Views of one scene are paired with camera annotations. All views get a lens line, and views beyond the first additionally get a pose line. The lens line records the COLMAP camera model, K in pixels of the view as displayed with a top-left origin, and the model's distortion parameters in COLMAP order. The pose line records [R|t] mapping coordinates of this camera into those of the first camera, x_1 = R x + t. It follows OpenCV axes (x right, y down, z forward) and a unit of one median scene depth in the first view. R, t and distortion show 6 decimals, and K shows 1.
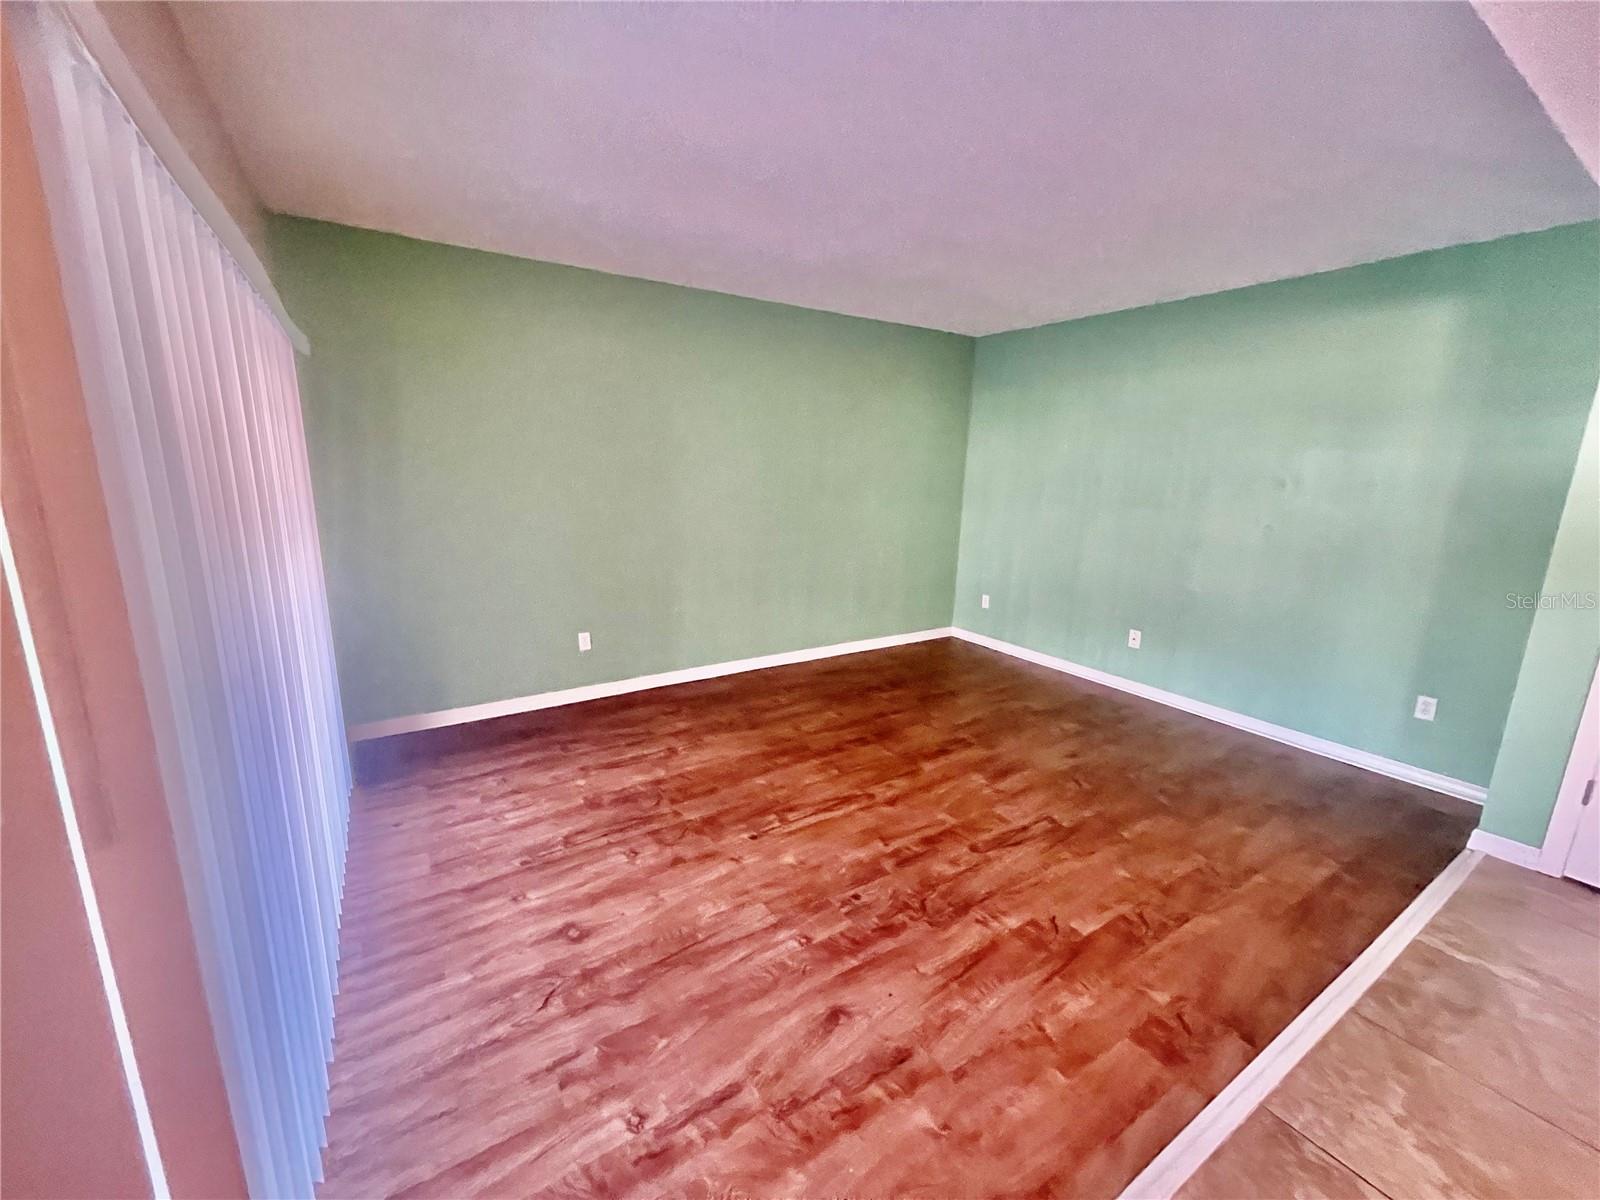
lens RADIAL K [[652.6, 0, 794.9], [0, 652.6, 606.2], [0, 0, 1]] dist [0.000096, -0.000458]
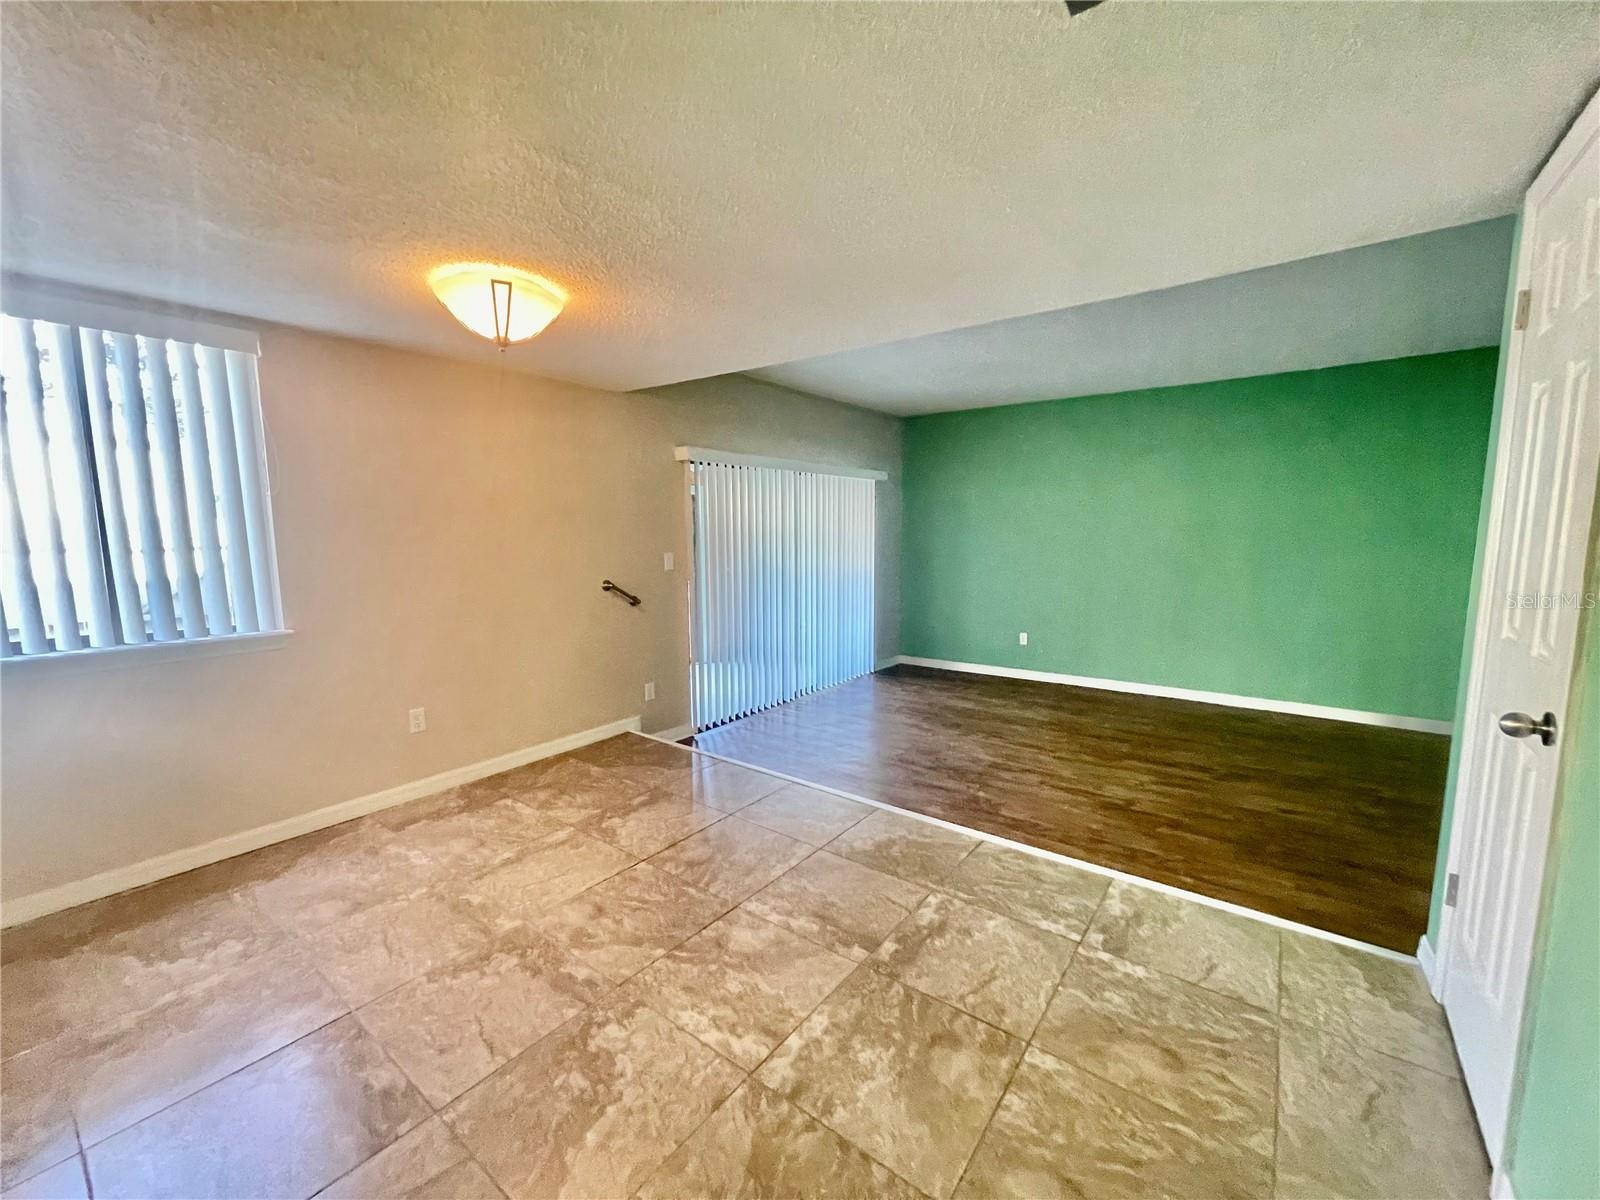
lens RADIAL K [[652.6, 0, 792.5], [0, 652.6, 610.5], [0, 0, 1]] dist [0.000096, -0.000458]
pose [[0.333024, 0.090298, -0.938585, 1.253703], [-0.184399, 0.982421, 0.029088, 0.054829], [0.924712, 0.163387, 0.343821, -0.054232]]
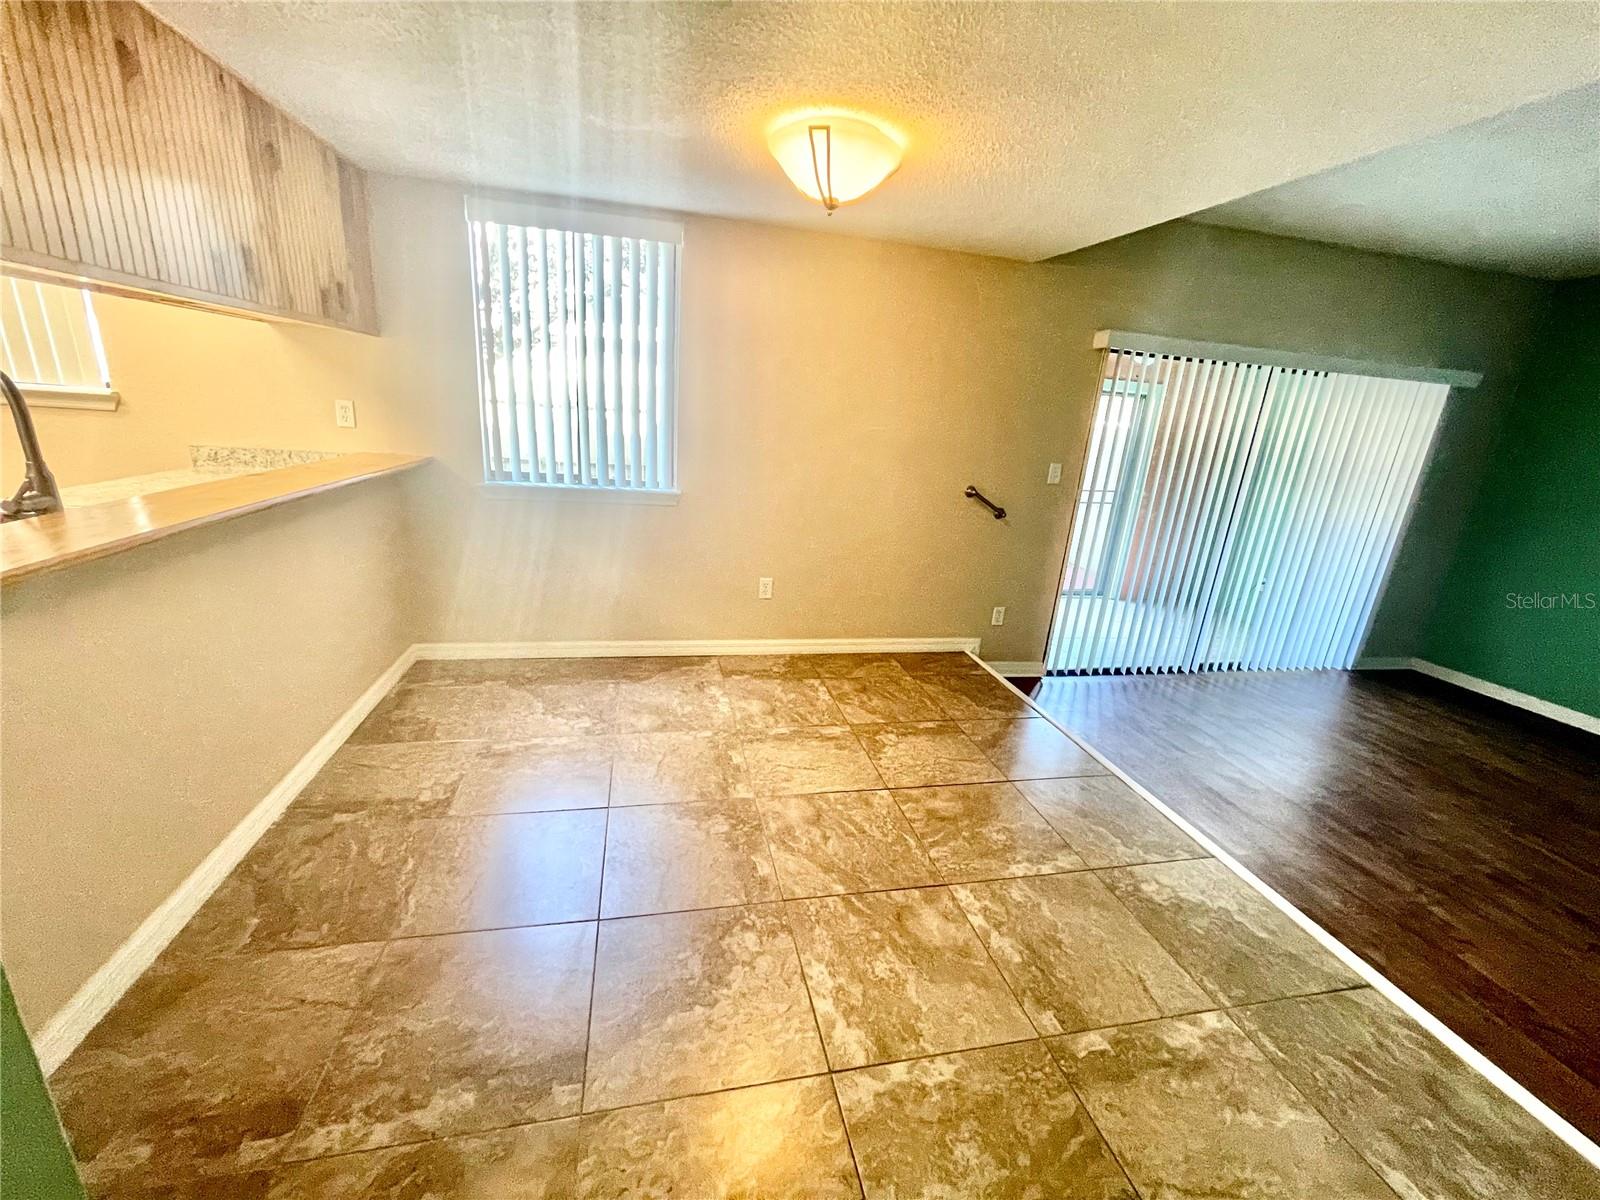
lens RADIAL K [[652.6, 0, 792.6], [0, 652.6, 603.9], [0, 0, 1]] dist [0.000096, -0.000458]
pose [[-0.347520, 0.218308, -0.911905, 1.132241], [-0.278716, 0.904514, 0.322755, 0.002929], [0.895292, 0.366327, -0.253490, 0.137252]]
